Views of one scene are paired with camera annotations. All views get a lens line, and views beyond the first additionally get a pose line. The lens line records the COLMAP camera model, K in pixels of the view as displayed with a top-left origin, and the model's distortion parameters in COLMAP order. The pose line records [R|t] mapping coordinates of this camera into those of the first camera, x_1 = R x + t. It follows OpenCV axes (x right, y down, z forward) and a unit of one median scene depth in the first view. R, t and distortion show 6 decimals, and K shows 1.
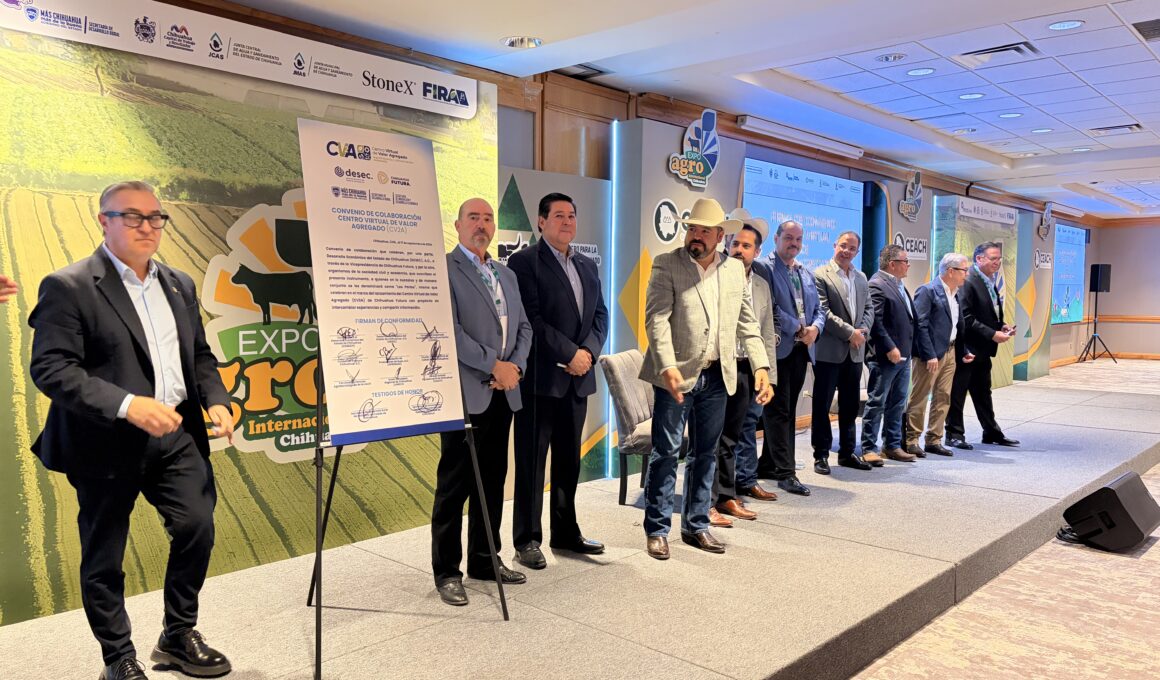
lens RADIAL K [[866.7, 0, 579.5], [0, 866.7, 346.1], [0, 0, 1]] dist [-0.038992, -0.005035]
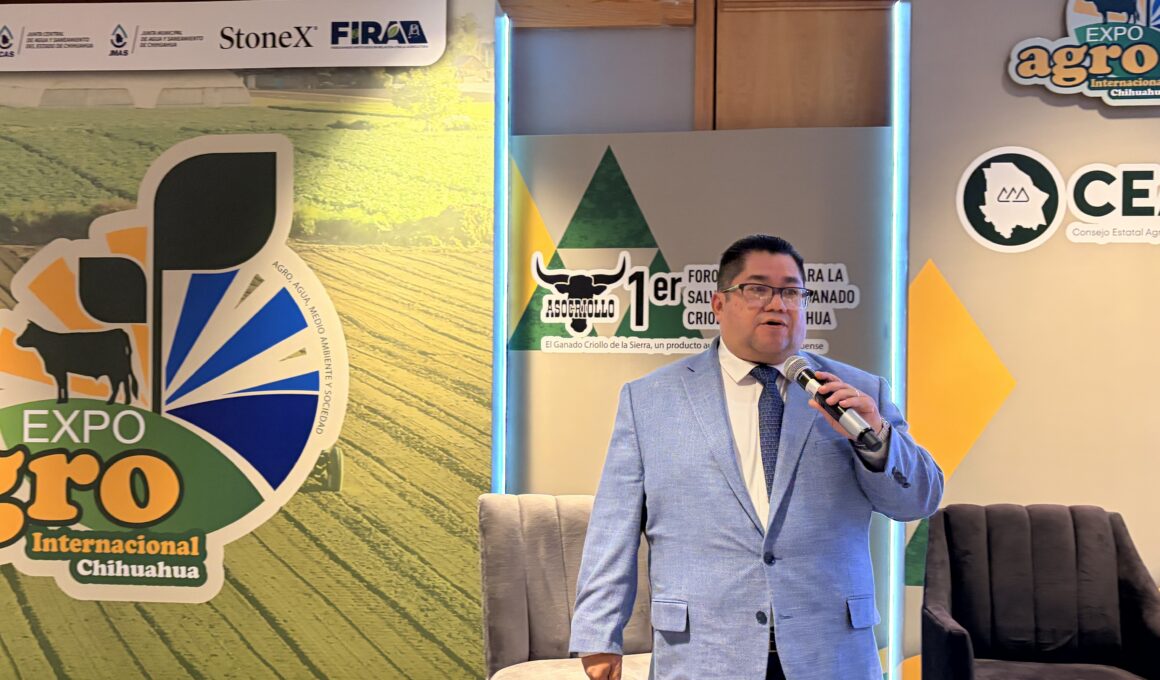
lens RADIAL K [[1100.0, 0, 580.0], [0, 1100.0, 336.1], [0, 0, 1]] dist [0.001774, 0.000000]
pose [[0.591264, -0.012975, -0.806374, 0.629446], [-0.055471, 0.996848, -0.056714, -0.051194], [0.804568, 0.078263, 0.588680, 0.779552]]
